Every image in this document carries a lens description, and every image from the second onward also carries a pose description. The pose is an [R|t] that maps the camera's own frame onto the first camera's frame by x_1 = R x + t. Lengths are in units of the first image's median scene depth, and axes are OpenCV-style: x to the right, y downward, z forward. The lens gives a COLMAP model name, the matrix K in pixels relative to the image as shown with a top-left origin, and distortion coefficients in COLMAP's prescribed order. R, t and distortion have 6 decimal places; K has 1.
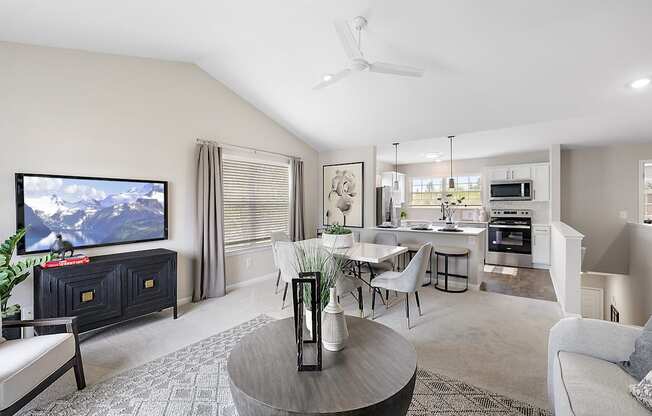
lens RADIAL K [[283.4, 0, 326.0], [0, 283.4, 208.0], [0, 0, 1]] dist [0.002025, 0.000183]
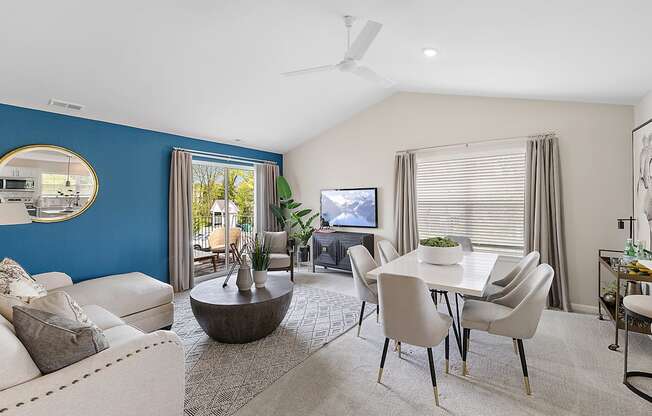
lens RADIAL K [[283.4, 0, 326.0], [0, 283.4, 208.0], [0, 0, 1]] dist [0.002025, 0.000183]
pose [[0.007524, 0.031766, -0.999467, 0.559264], [-0.006586, 0.999475, 0.031717, -0.022837], [0.999950, 0.006344, 0.007730, 0.478217]]
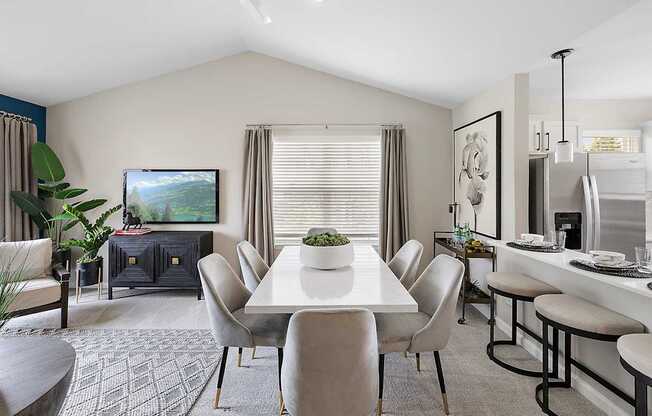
lens RADIAL K [[286.3, 0, 327.2], [0, 286.3, 187.6], [0, 0, 1]] dist [-0.001511, -0.000257]
pose [[0.599388, 0.002441, -0.800455, 0.358853], [-0.017569, 0.999795, -0.010107, -0.013801], [0.800266, 0.020121, 0.599308, 0.443701]]
